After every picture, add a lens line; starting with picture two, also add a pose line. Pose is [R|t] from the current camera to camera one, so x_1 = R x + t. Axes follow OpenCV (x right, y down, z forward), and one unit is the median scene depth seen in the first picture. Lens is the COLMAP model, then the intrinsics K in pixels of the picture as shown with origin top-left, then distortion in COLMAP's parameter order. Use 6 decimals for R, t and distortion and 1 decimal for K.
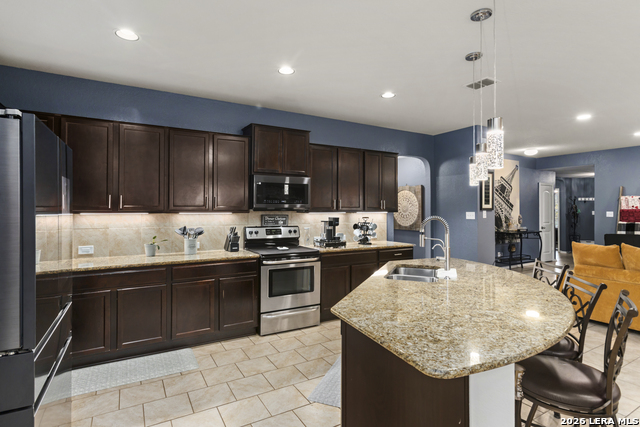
lens RADIAL K [[329.6, 0, 315.1], [0, 329.6, 208.0], [0, 0, 1]] dist [0.000340, 0.001402]
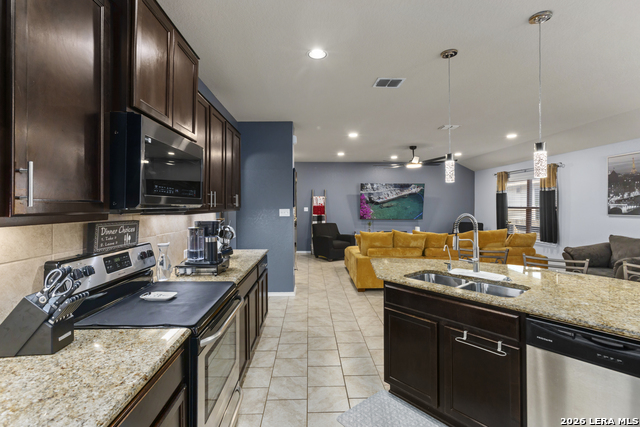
lens RADIAL K [[308.5, 0, 320.5], [0, 308.5, 203.3], [0, 0, 1]] dist [-0.019988, 0.021965]
pose [[0.465805, 0.002713, 0.884883, -0.211000], [0.002375, 0.999988, -0.004316, -0.000063], [-0.884884, 0.004112, 0.465793, 0.360710]]
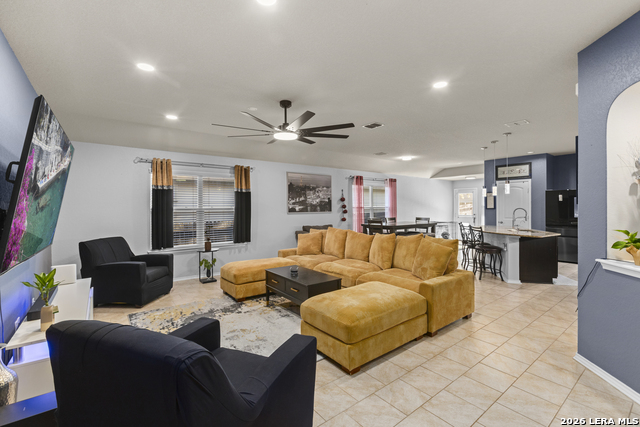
lens RADIAL K [[288.5, 0, 319.6], [0, 288.5, 208.4], [0, 0, 1]] dist [0.000185, 0.000351]
pose [[-0.989479, 0.004445, -0.144609, 0.792247], [0.003539, 0.999972, 0.006521, 0.004904], [0.144634, 0.005941, -0.989467, 1.075244]]
